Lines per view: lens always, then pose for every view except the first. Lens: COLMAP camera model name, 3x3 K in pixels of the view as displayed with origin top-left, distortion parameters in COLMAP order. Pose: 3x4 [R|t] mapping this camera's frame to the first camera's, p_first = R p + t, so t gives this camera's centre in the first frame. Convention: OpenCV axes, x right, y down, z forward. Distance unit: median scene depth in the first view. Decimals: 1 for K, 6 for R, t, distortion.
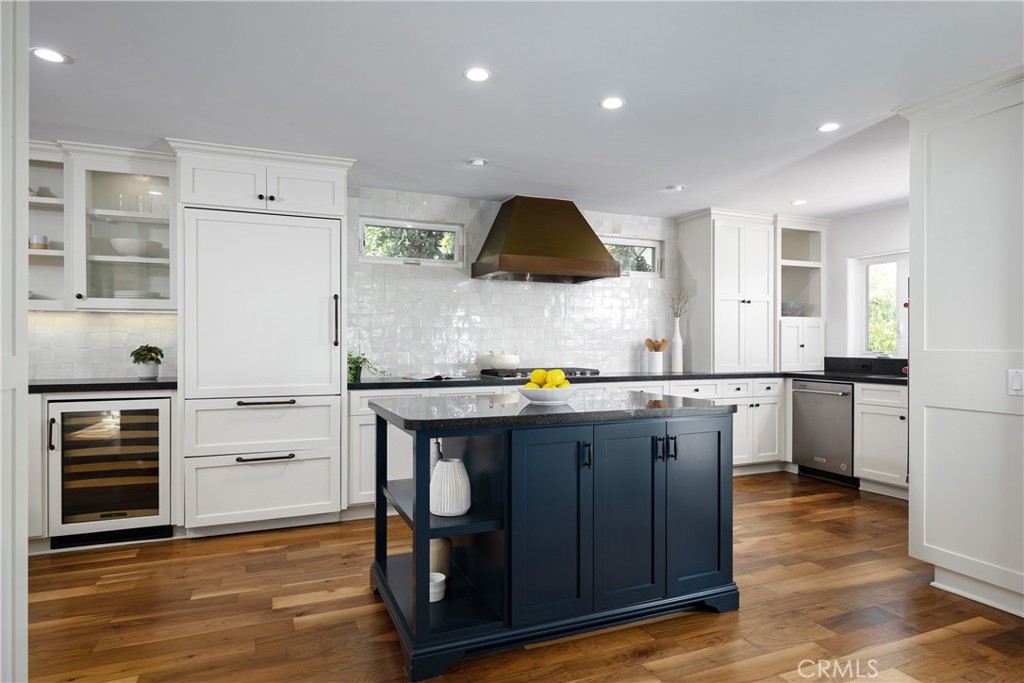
lens RADIAL K [[585.9, 0, 512.0], [0, 585.9, 341.5], [0, 0, 1]] dist [0.001051, -0.000687]
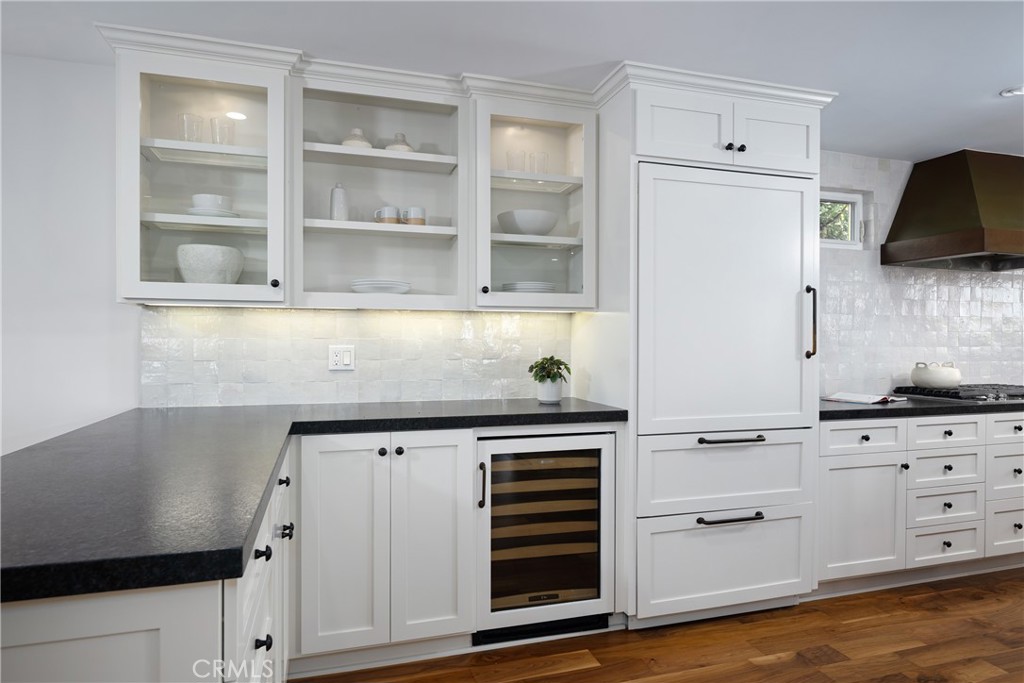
lens RADIAL K [[608.1, 0, 512.0], [0, 608.1, 341.5], [0, 0, 1]] dist [0.000440, 0.000237]
pose [[0.995437, 0.001620, -0.095404, -0.583464], [-0.001366, 0.999995, 0.002731, -0.014259], [0.095408, -0.002588, 0.995435, 0.236985]]
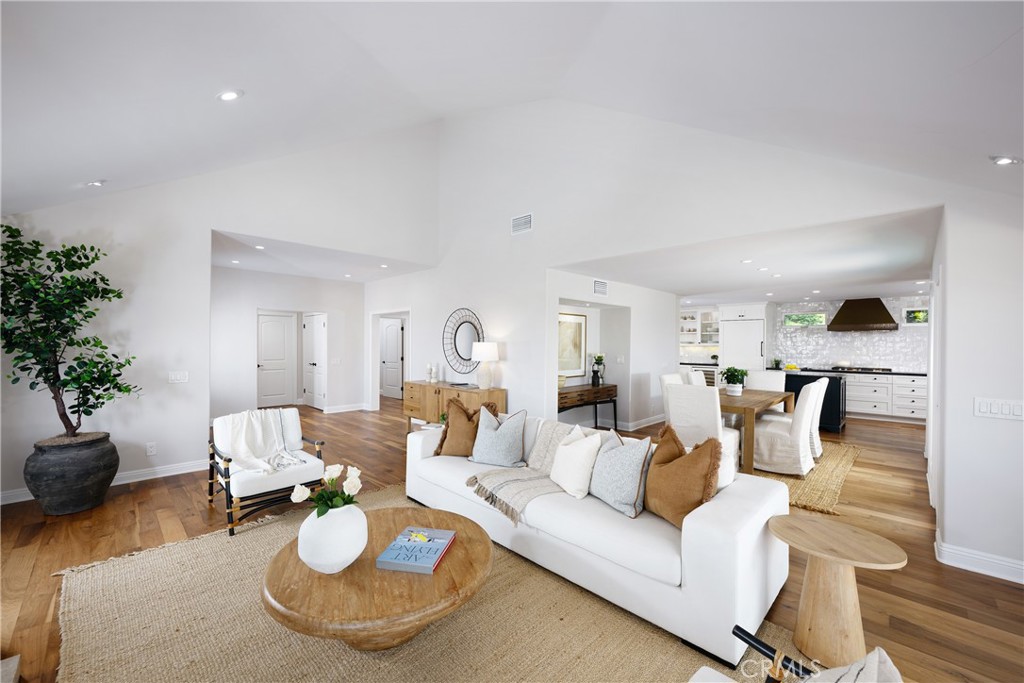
lens RADIAL K [[403.6, 0, 512.0], [0, 403.6, 341.5], [0, 0, 1]] dist [-0.001921, 0.000065]
pose [[0.382854, -0.006344, -0.923787, 1.319177], [-0.002174, 0.999967, -0.007768, -0.057886], [0.923806, 0.004983, 0.382828, -1.253010]]
